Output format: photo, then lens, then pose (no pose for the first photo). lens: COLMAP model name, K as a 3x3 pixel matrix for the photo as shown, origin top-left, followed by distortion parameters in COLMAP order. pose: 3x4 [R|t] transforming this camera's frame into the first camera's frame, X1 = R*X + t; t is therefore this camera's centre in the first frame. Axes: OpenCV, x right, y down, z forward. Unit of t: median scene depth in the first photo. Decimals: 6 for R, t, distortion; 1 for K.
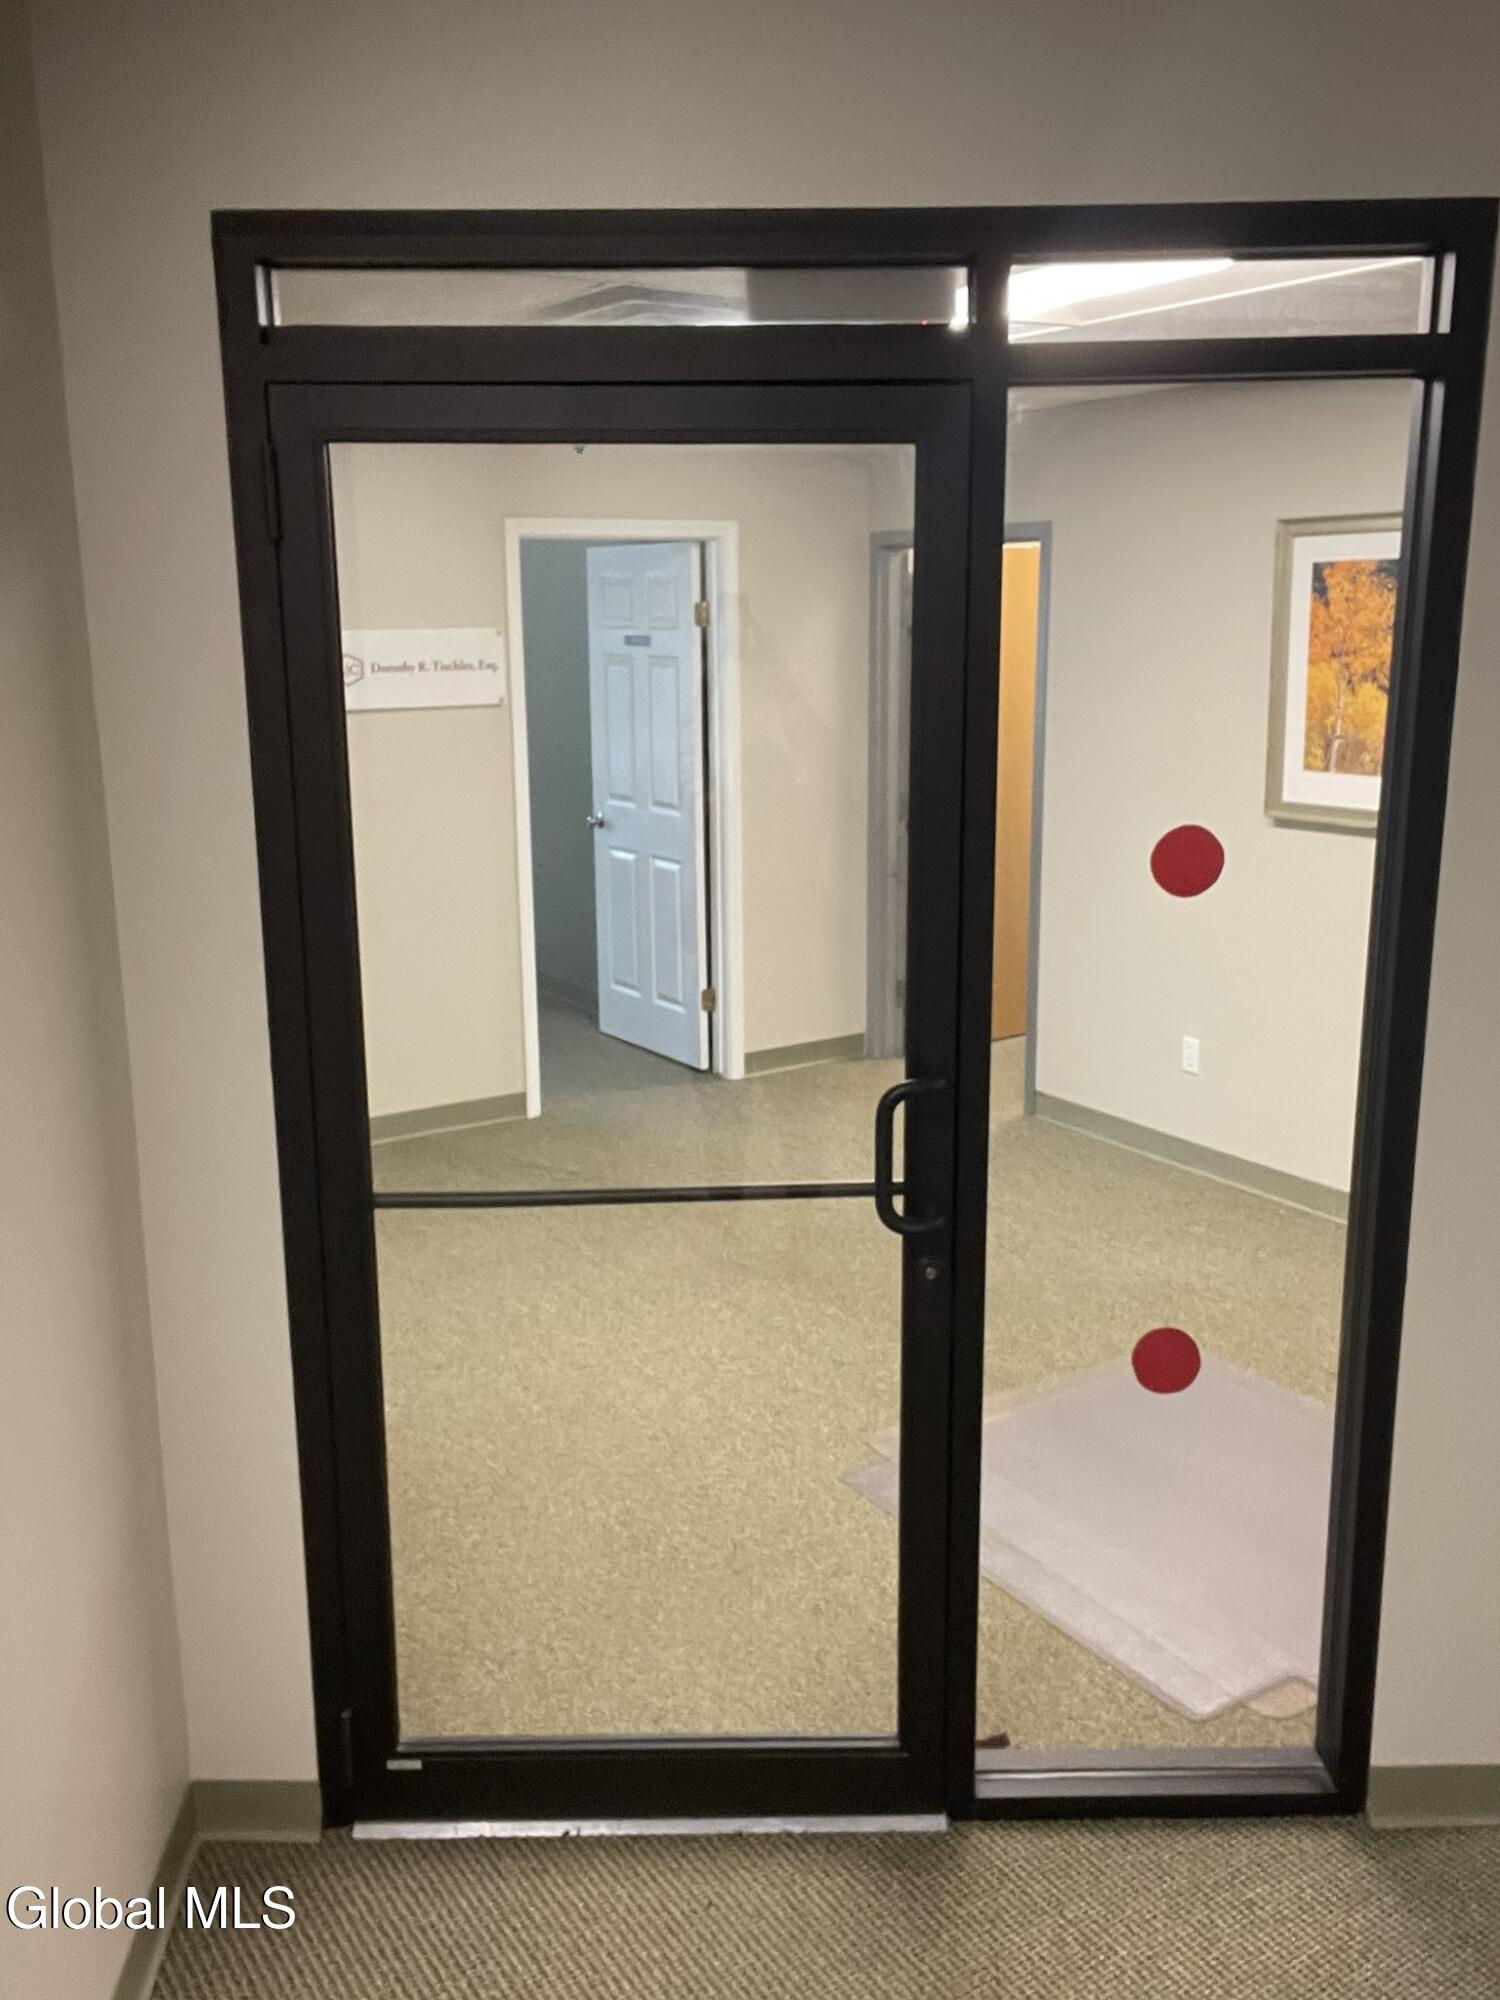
lens RADIAL K [[1738.9, 0, 750.2], [0, 1738.9, 1003.6], [0, 0, 1]] dist [0.006926, 0.003858]
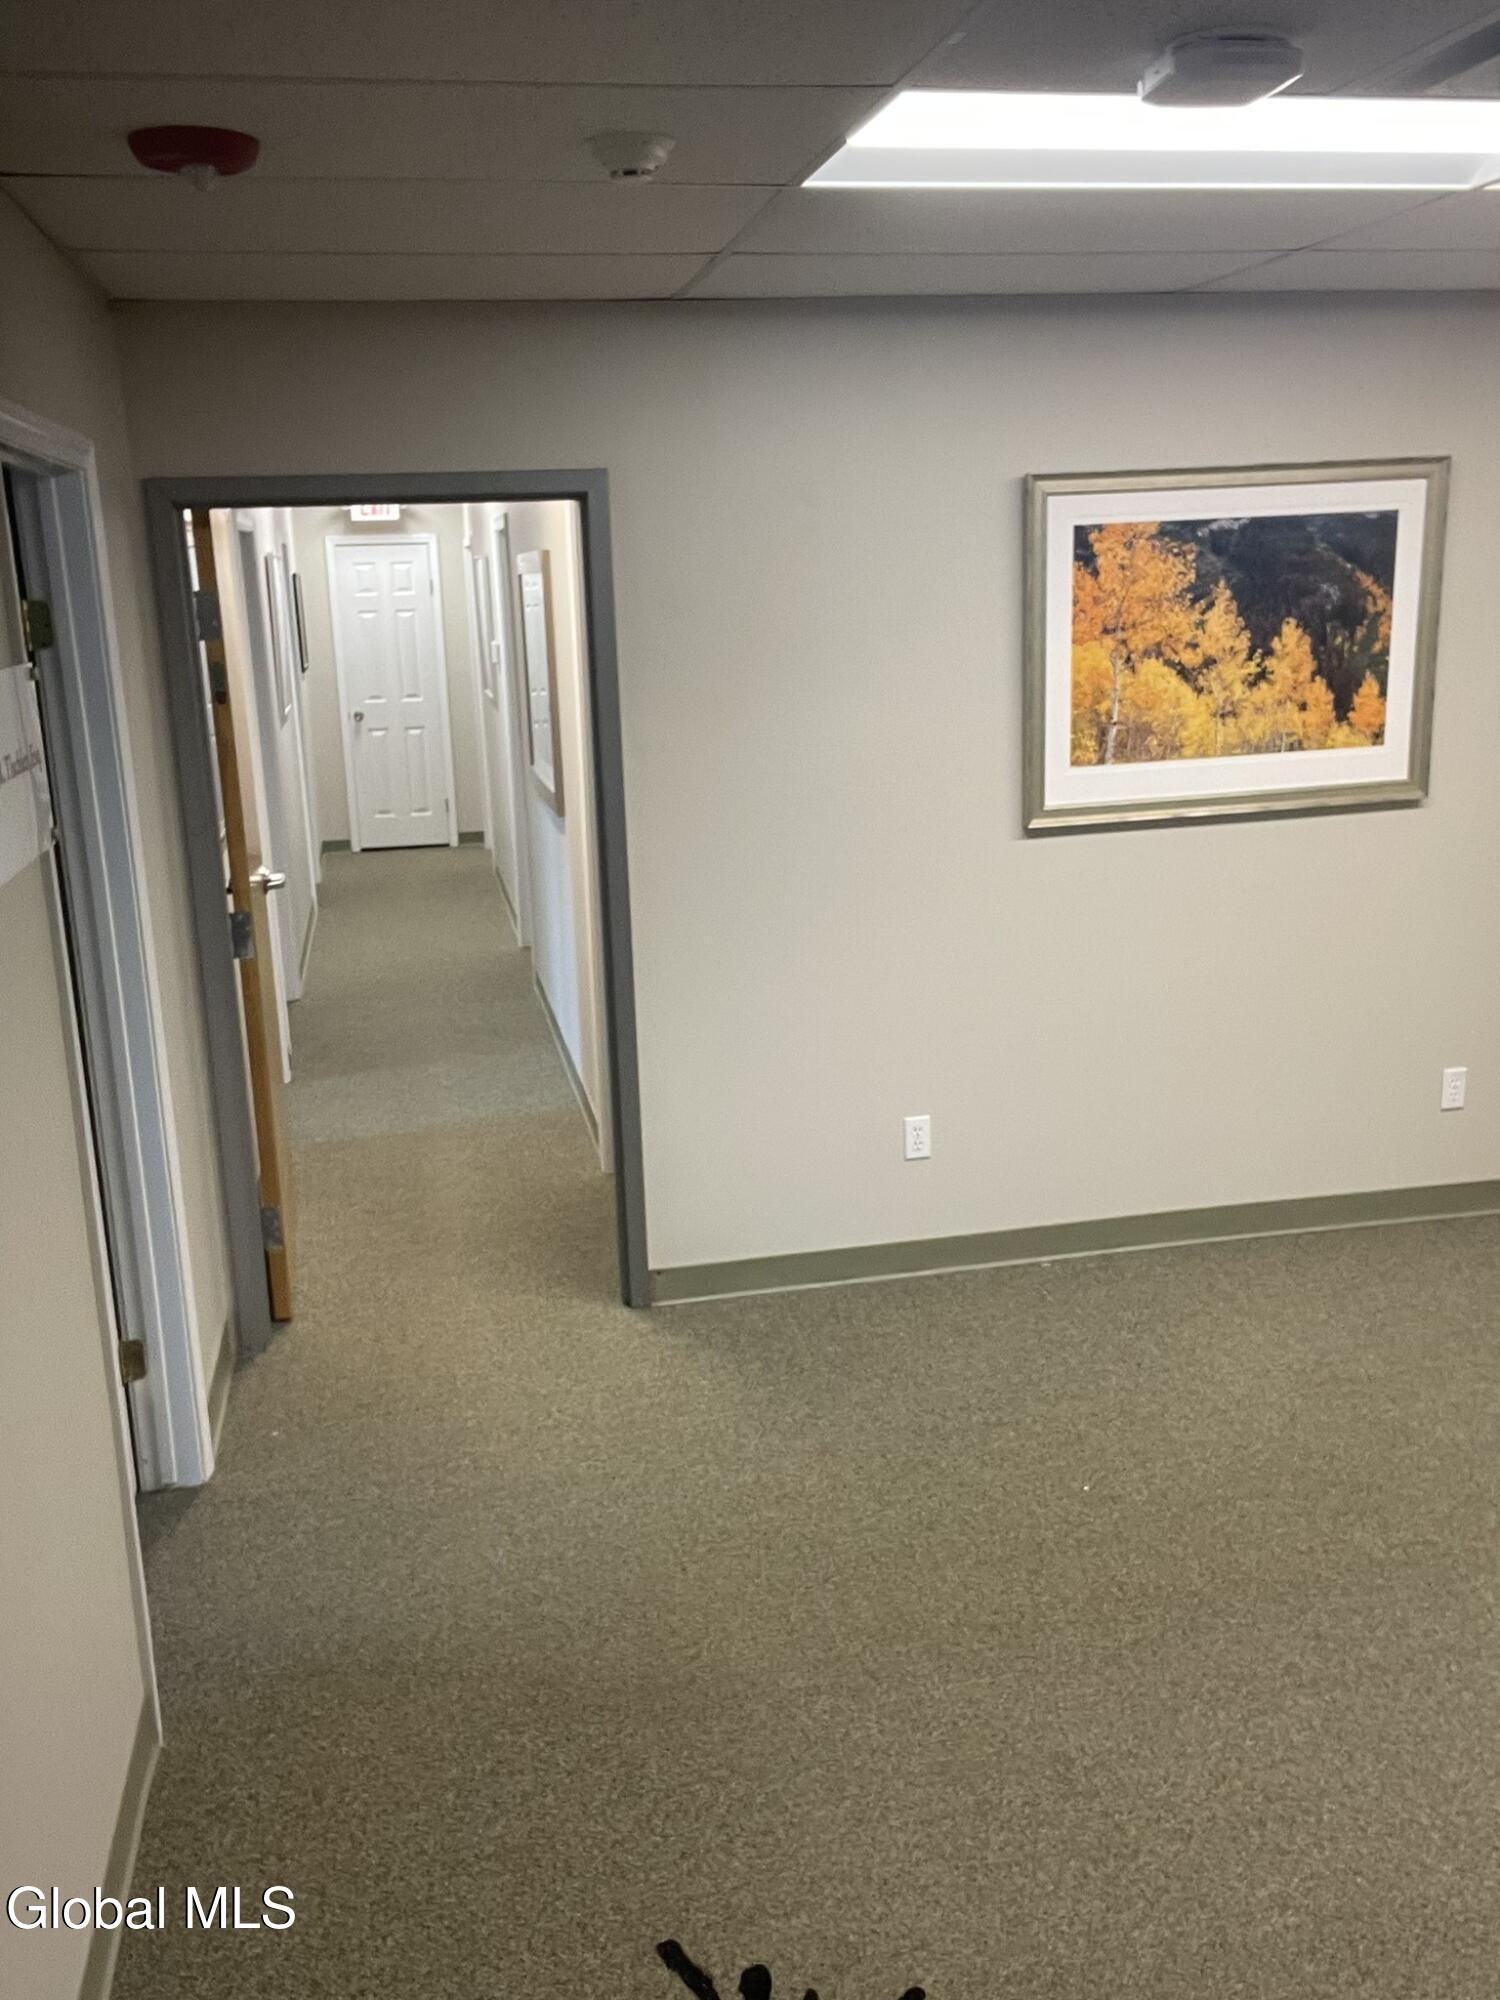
lens RADIAL K [[1738.9, 0, 746.4], [0, 1738.9, 993.9], [0, 0, 1]] dist [0.006926, 0.003858]
pose [[0.372367, -0.227860, 0.899679, -0.560214], [0.241618, 0.959766, 0.143075, -0.194025], [-0.896082, 0.164103, 0.412440, 0.830872]]
